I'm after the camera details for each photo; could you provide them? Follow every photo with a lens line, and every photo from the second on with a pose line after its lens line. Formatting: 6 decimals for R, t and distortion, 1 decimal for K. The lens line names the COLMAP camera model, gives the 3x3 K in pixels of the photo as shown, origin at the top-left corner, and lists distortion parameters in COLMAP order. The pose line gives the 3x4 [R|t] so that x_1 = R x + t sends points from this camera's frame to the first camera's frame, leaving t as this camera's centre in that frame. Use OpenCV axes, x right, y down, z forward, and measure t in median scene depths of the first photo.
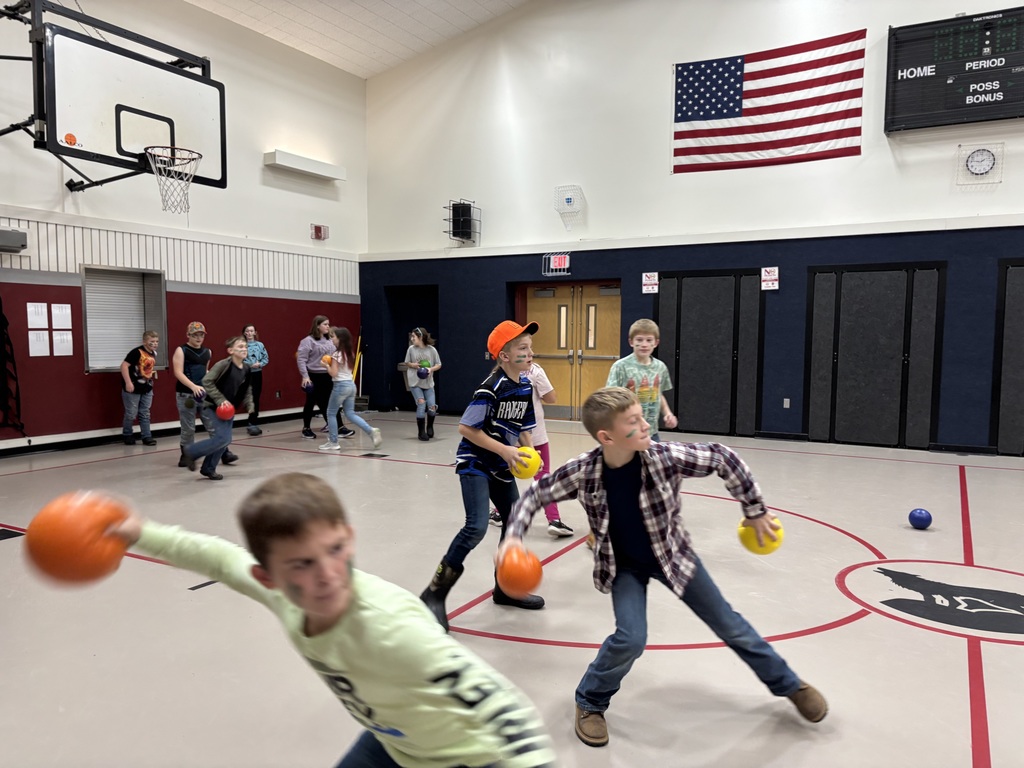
lens RADIAL K [[782.2, 0, 504.9], [0, 782.2, 387.8], [0, 0, 1]] dist [0.031009, -0.001406]
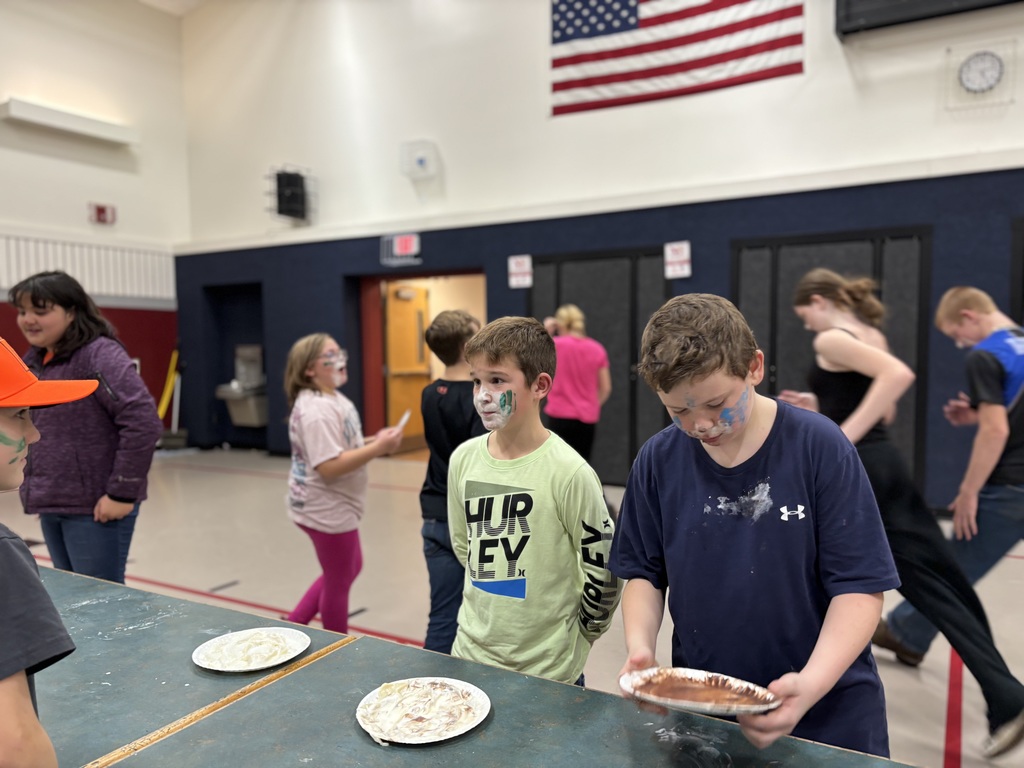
lens RADIAL K [[782.2, 0, 518.3], [0, 782.2, 380.9], [0, 0, 1]] dist [0.031009, -0.001406]
pose [[0.999742, -0.022382, -0.003910, 0.181786], [0.022346, 0.999709, -0.009121, -0.028243], [0.004113, 0.009031, 0.999951, 0.291760]]
